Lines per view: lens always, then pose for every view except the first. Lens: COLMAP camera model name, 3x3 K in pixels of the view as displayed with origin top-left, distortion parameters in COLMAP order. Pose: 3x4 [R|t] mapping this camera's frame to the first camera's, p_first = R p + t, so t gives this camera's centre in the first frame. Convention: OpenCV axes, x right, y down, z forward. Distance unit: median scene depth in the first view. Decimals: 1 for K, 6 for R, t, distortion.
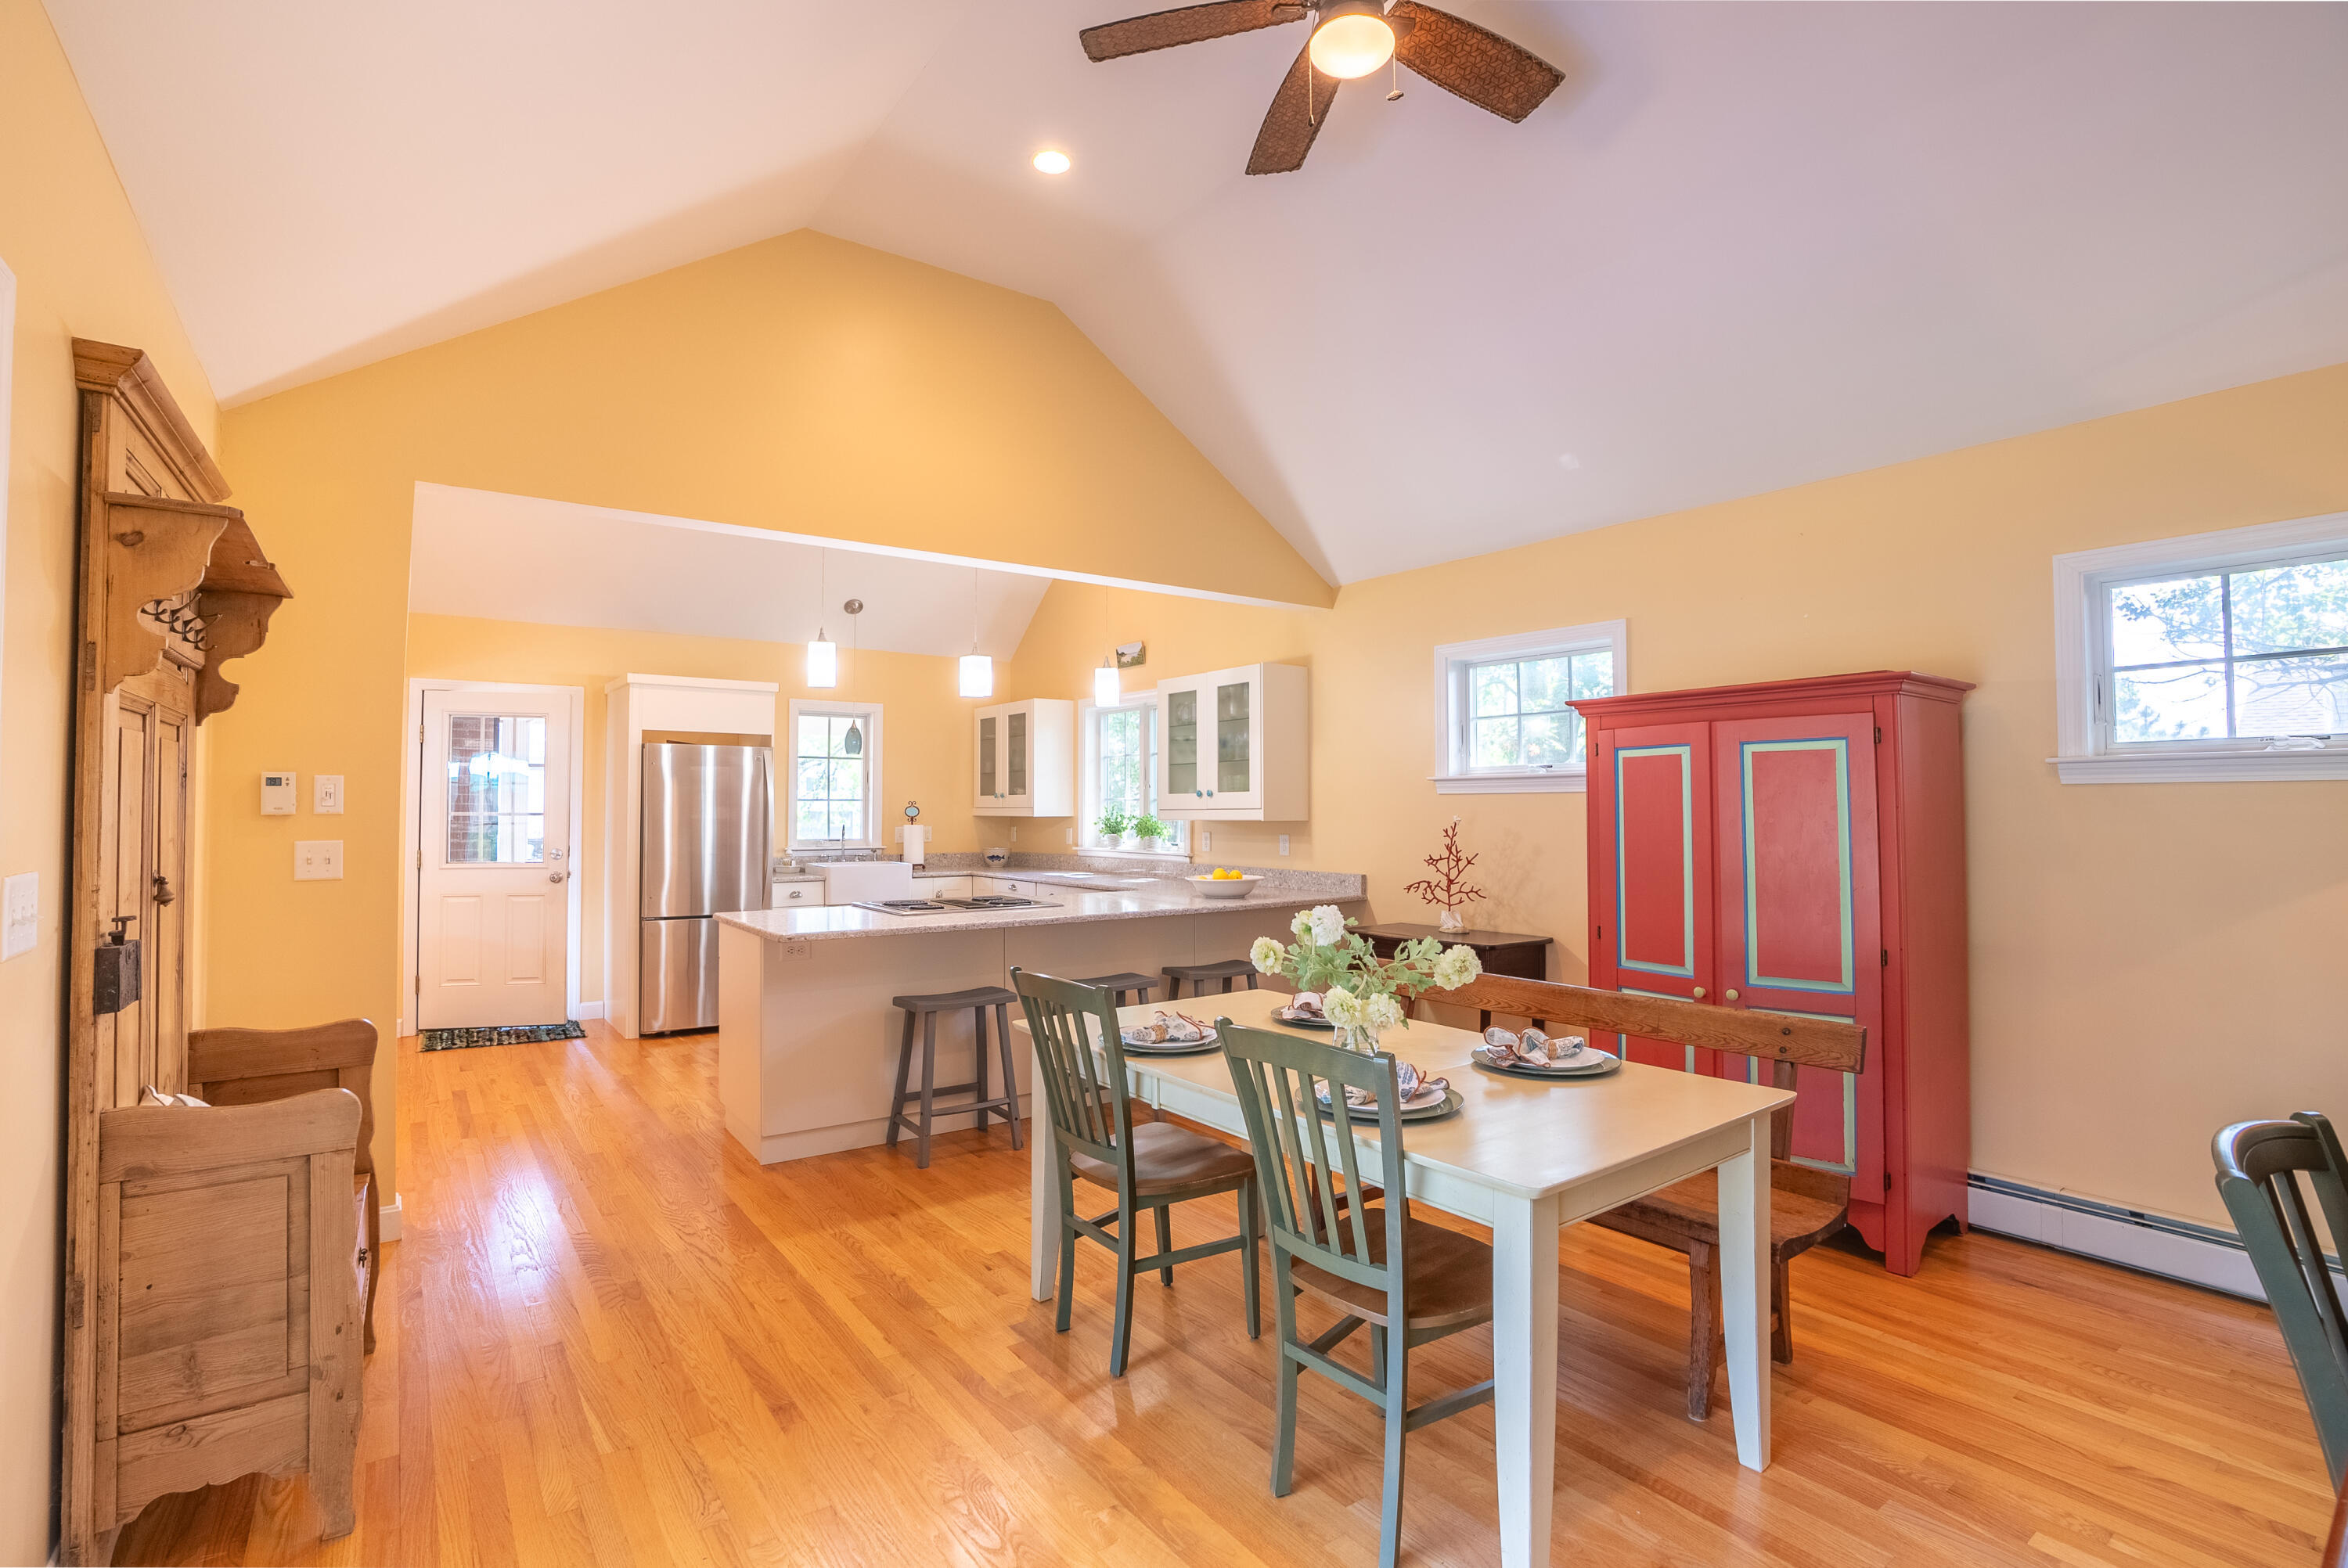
lens RADIAL K [[1076.5, 0, 1174.0], [0, 1076.5, 784.0], [0, 0, 1]] dist [-0.084904, 0.000071]
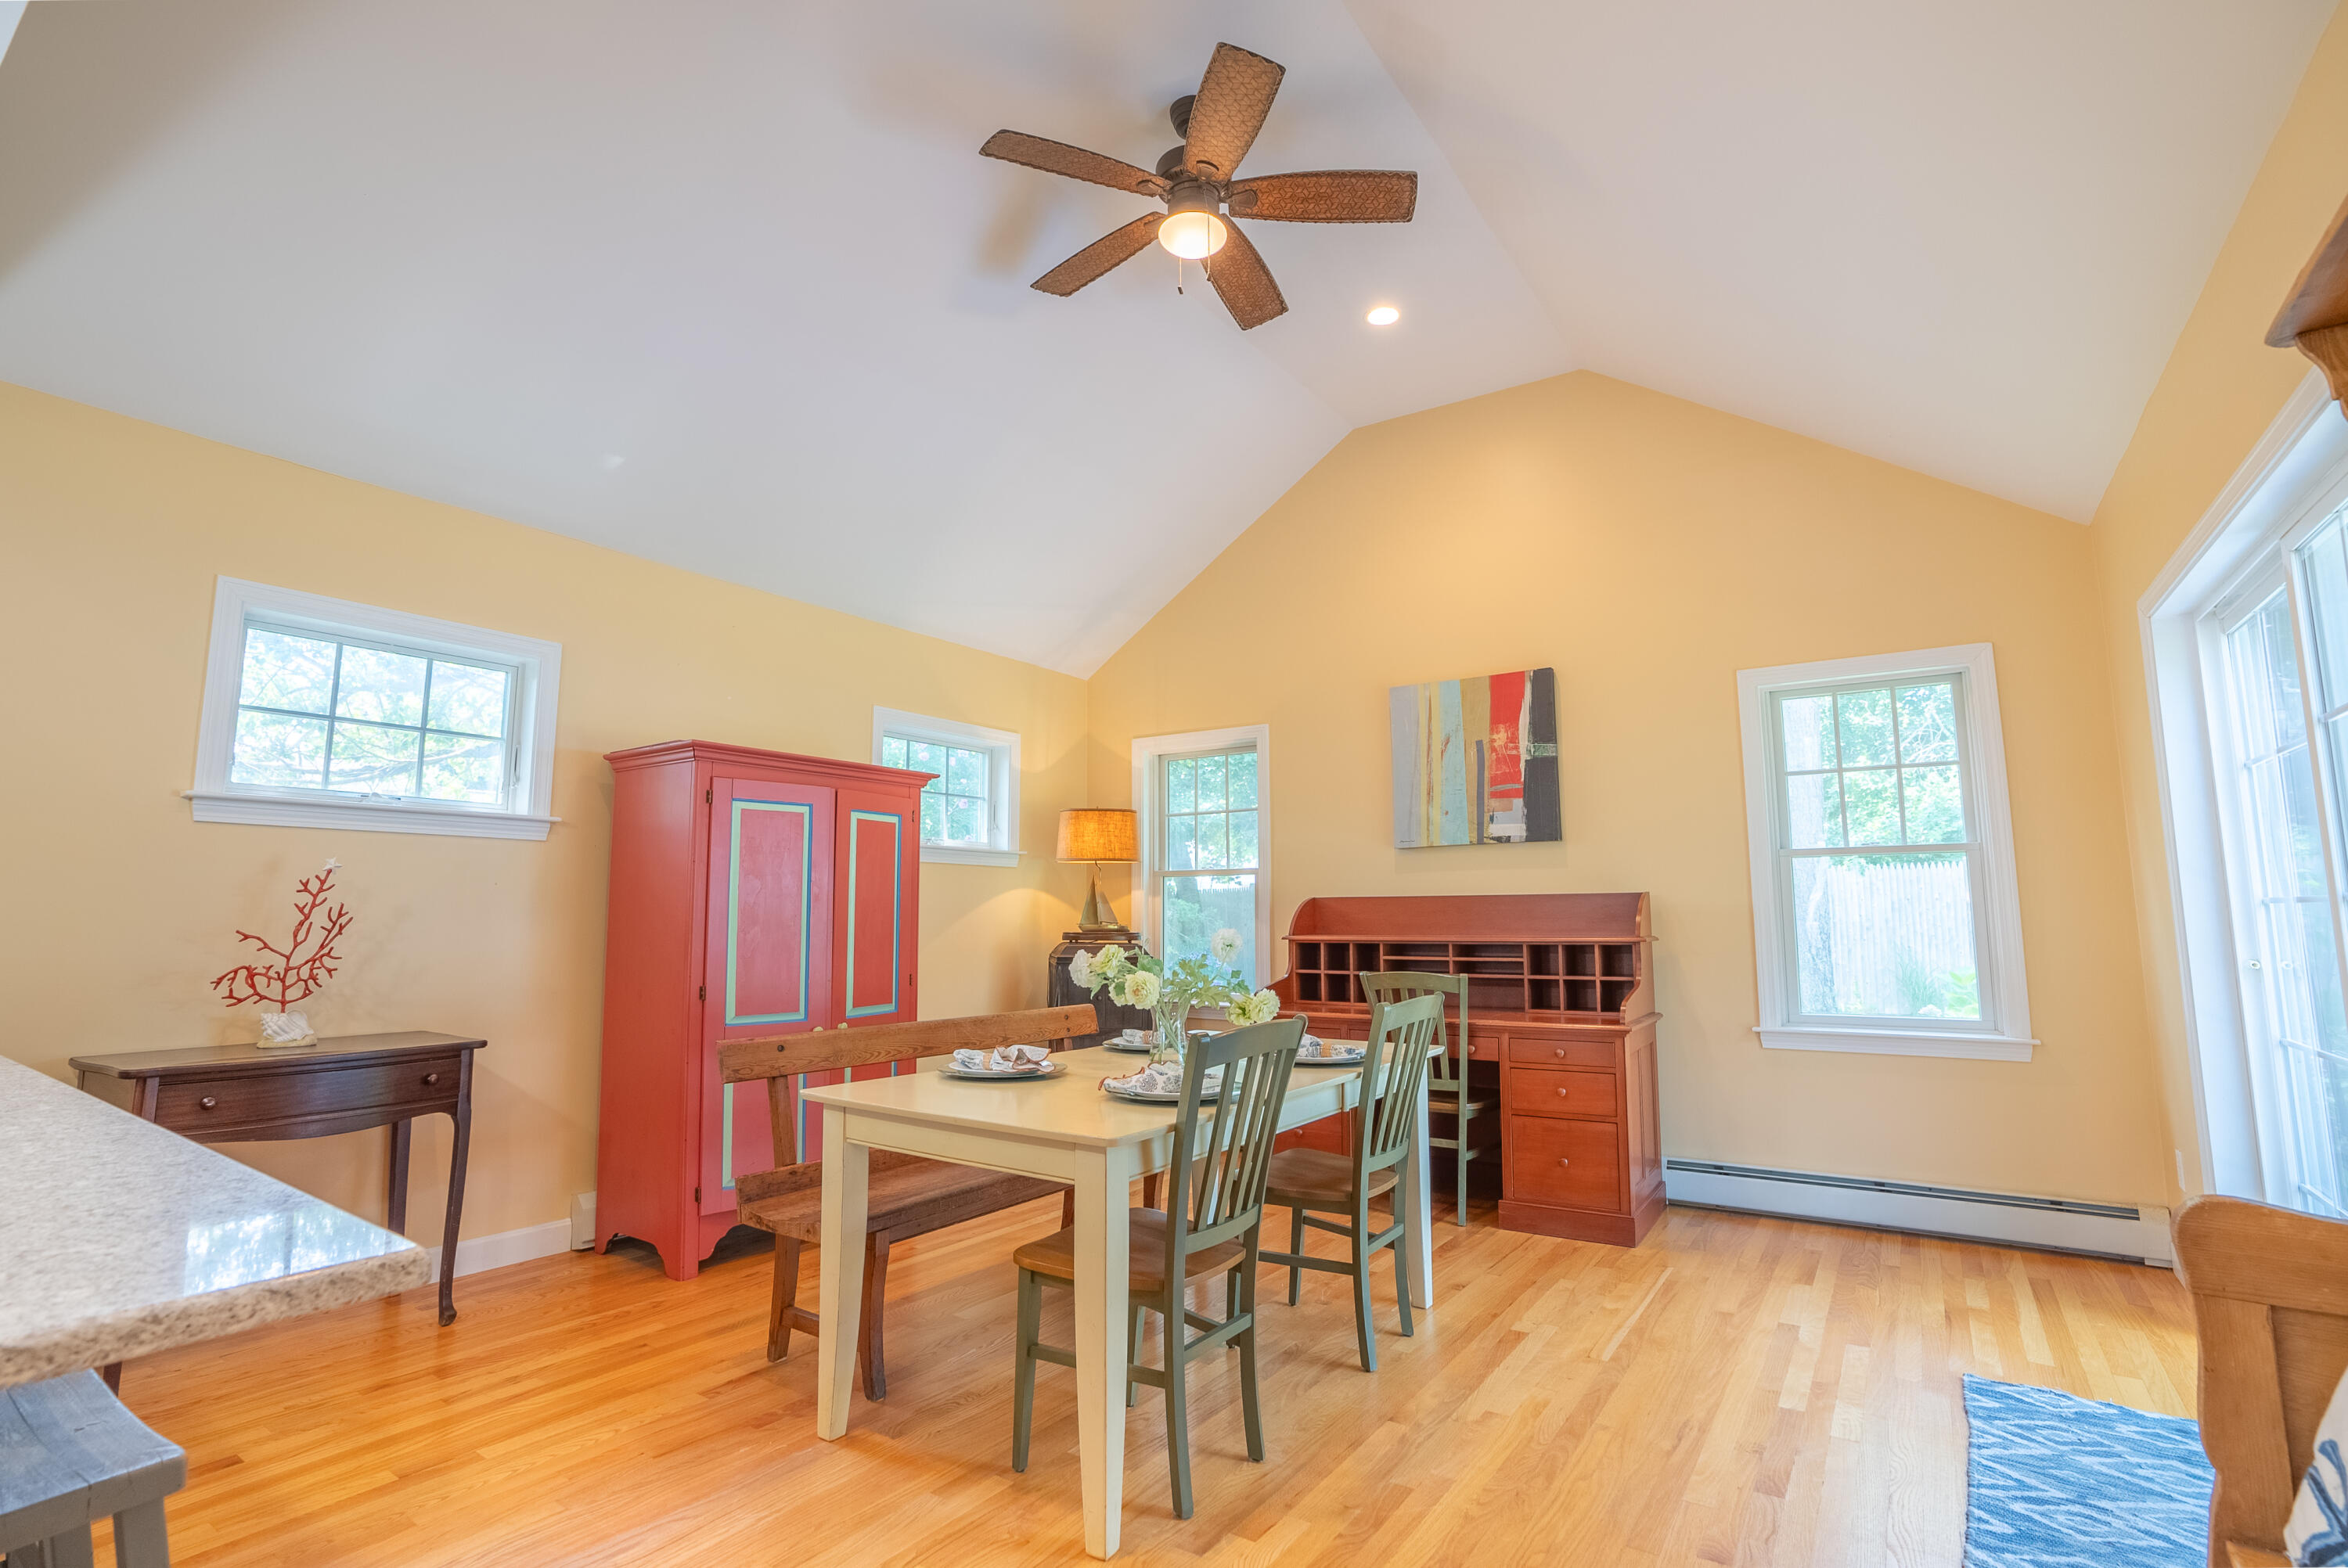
lens RADIAL K [[1102.6, 0, 1165.0], [0, 1102.6, 771.0], [0, 0, 1]] dist [-0.063684, 0.022339]
pose [[-0.319556, 0.125300, 0.939246, -0.335947], [-0.020277, 0.990087, -0.138981, 0.036406], [-0.947350, -0.063457, -0.313848, 0.473985]]
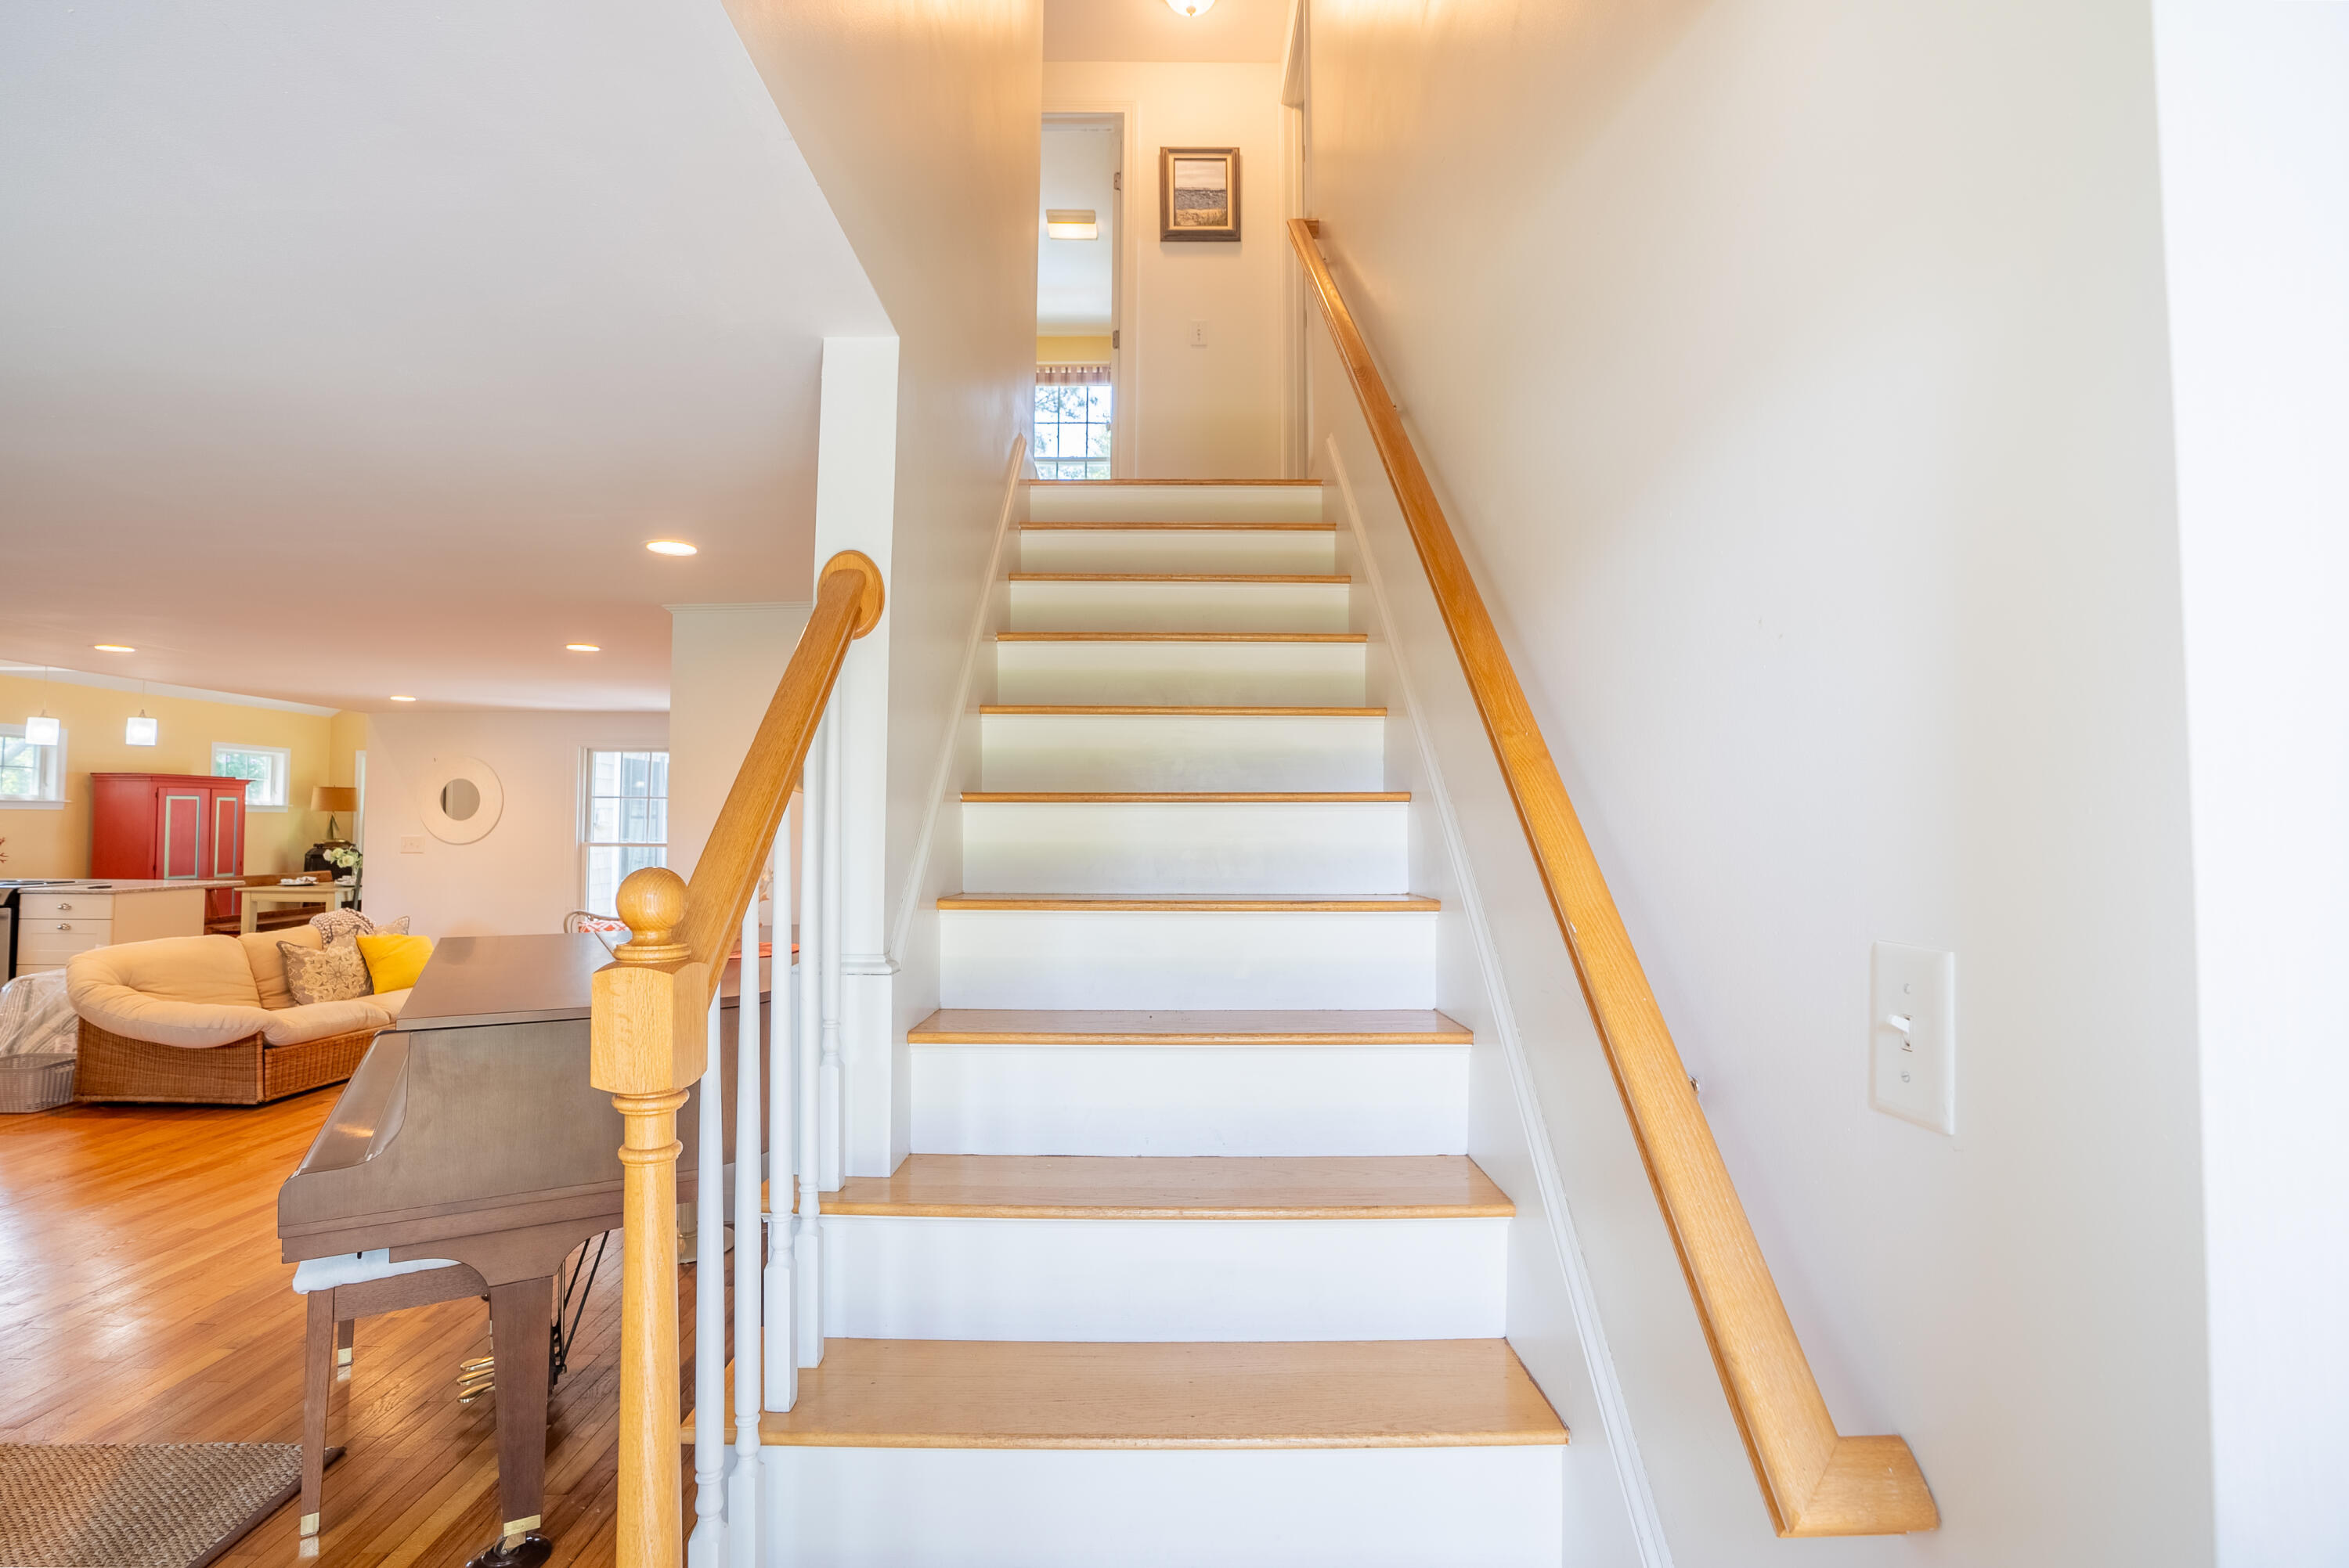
lens RADIAL K [[1103.1, 0, 1165.5], [0, 1103.1, 771.0], [0, 0, 1]] dist [-0.063684, 0.022339]
pose [[-0.801357, 0.026486, 0.597600, -1.562030], [-0.014092, 0.997906, -0.063124, 0.018044], [-0.598020, -0.059006, -0.799306, 0.815116]]
